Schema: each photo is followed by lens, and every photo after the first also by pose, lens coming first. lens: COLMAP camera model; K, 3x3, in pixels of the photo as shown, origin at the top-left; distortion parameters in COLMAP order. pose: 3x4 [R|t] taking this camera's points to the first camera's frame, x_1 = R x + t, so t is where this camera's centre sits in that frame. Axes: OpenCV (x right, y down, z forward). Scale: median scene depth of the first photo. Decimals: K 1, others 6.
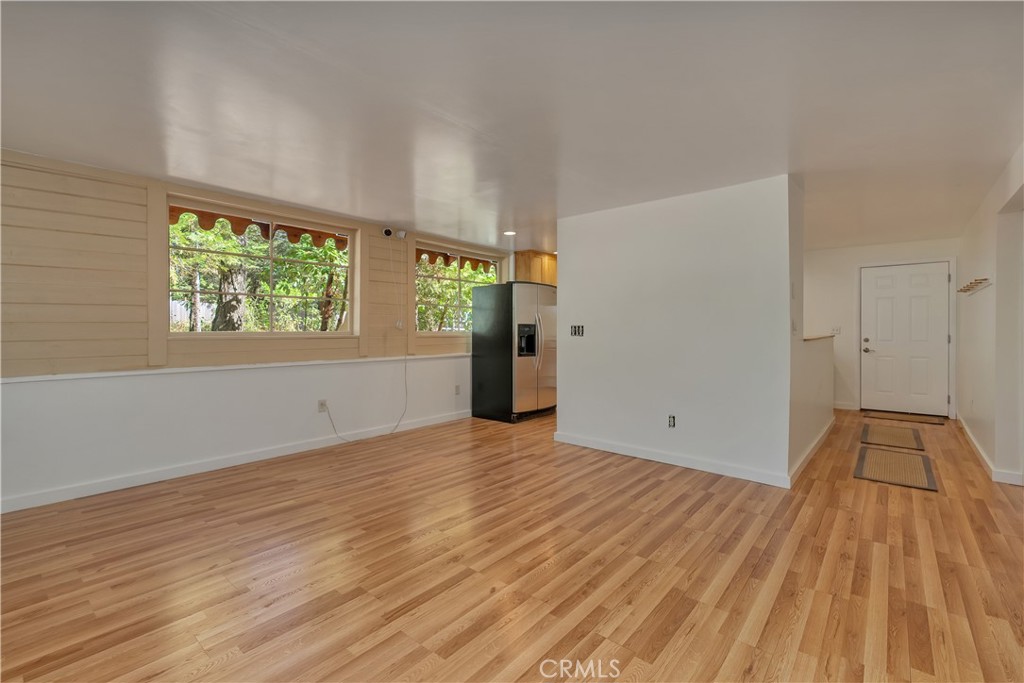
lens RADIAL K [[452.6, 0, 512.8], [0, 452.6, 332.5], [0, 0, 1]] dist [-0.003800, 0.000017]
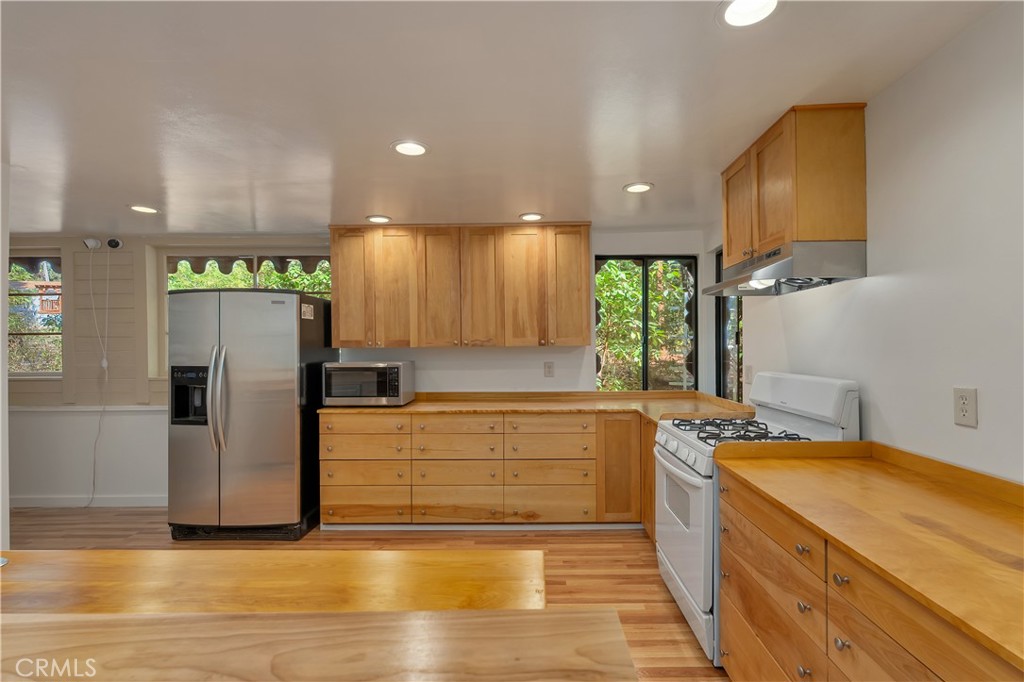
lens RADIAL K [[473.6, 0, 515.3], [0, 473.6, 346.6], [0, 0, 1]] dist [-0.000196, 0.000090]
pose [[0.628319, -0.012751, -0.777851, 1.264380], [0.001311, 0.999882, -0.015332, -0.051727], [0.777955, 0.008614, 0.628261, 1.673712]]
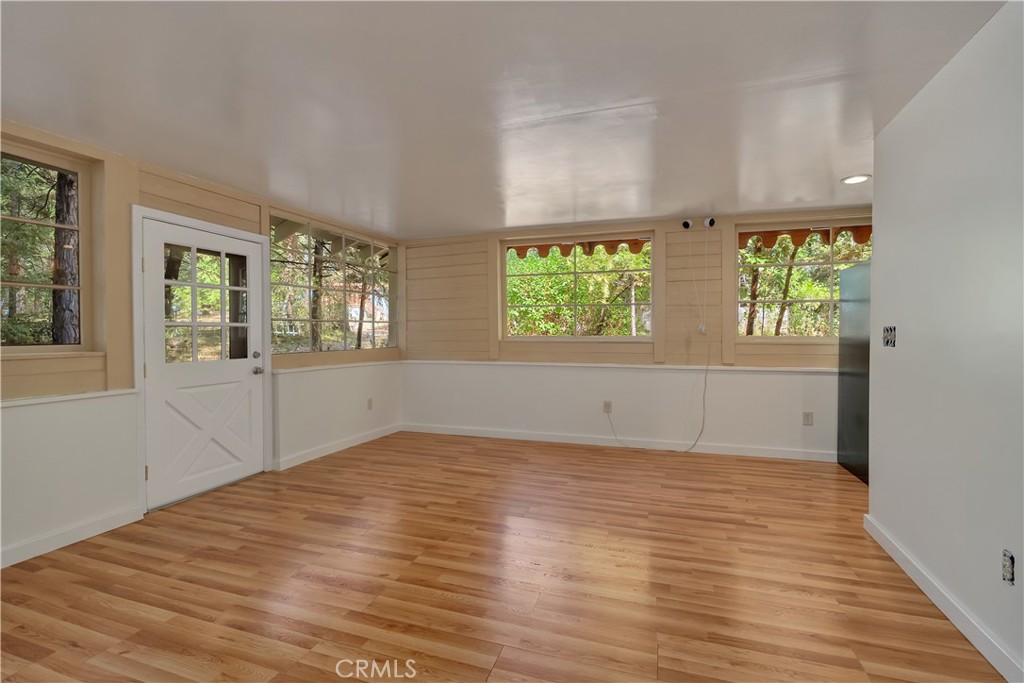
lens RADIAL K [[459.7, 0, 512.3], [0, 459.7, 336.1], [0, 0, 1]] dist [-0.003134, 0.000331]
pose [[0.367596, 0.003005, -0.929981, 0.692700], [-0.003838, 0.999991, 0.001714, -0.004811], [0.929978, 0.002939, 0.367605, 0.556723]]
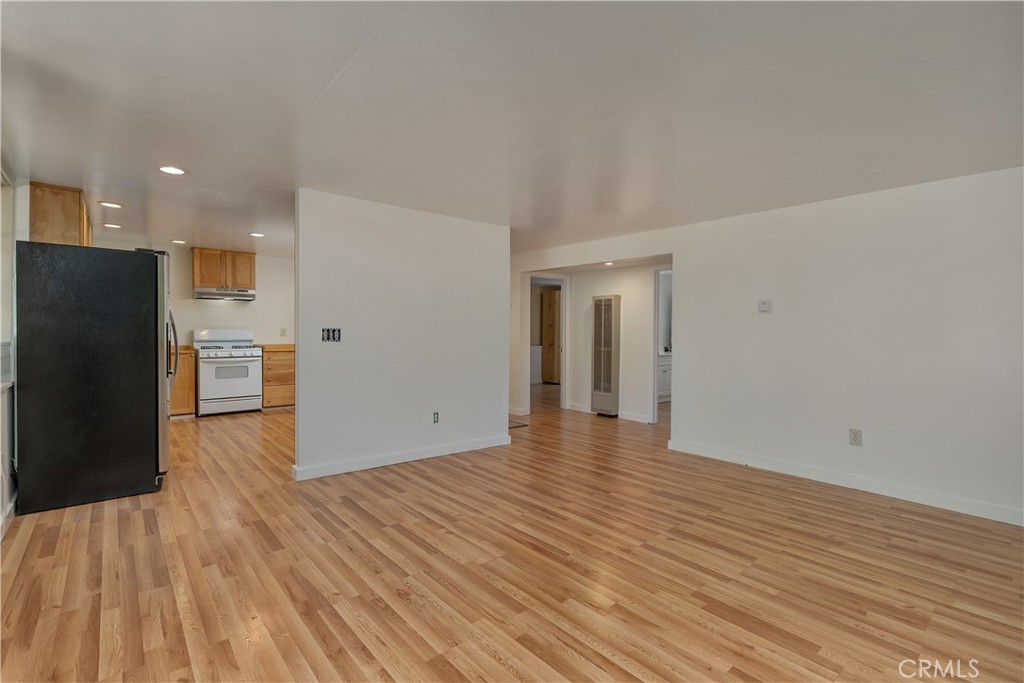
lens RADIAL K [[464.8, 0, 510.4], [0, 464.8, 339.6], [0, 0, 1]] dist [-0.003779, 0.000065]
pose [[0.168110, -0.012225, 0.985693, -0.901186], [-0.003025, 0.999912, 0.012917, -0.011201], [-0.985764, -0.005153, 0.168058, 0.779217]]
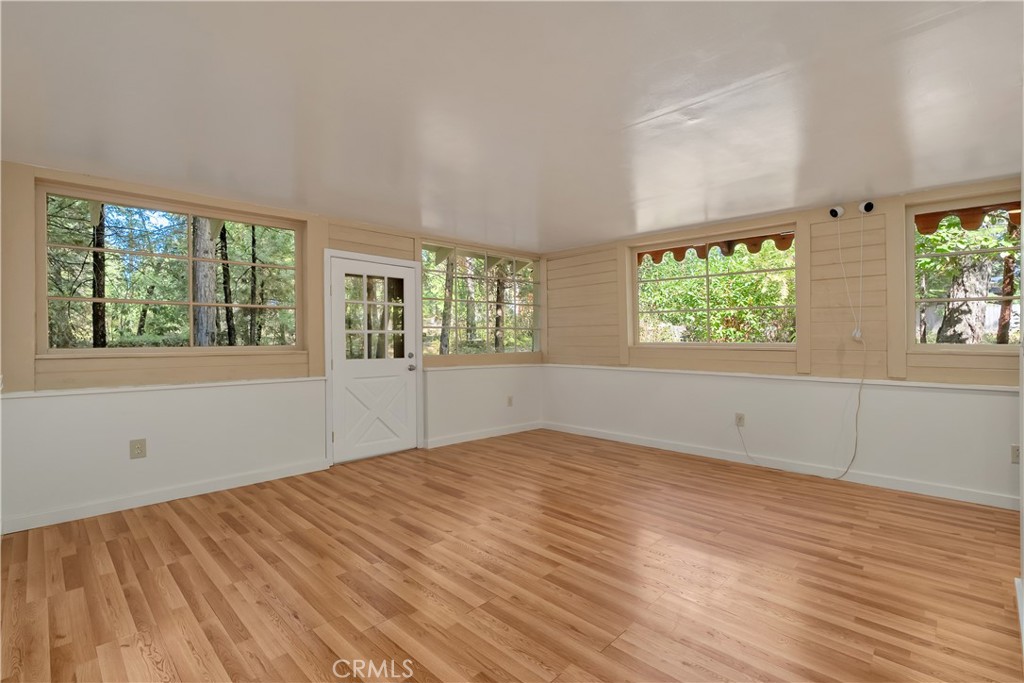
lens RADIAL K [[464.8, 0, 510.4], [0, 464.8, 339.6], [0, 0, 1]] dist [-0.003779, 0.000065]
pose [[-0.070915, -0.001172, -0.997482, 0.849225], [-0.008995, 0.999959, -0.000535, -0.006186], [0.997442, 0.008934, -0.070923, 0.810148]]
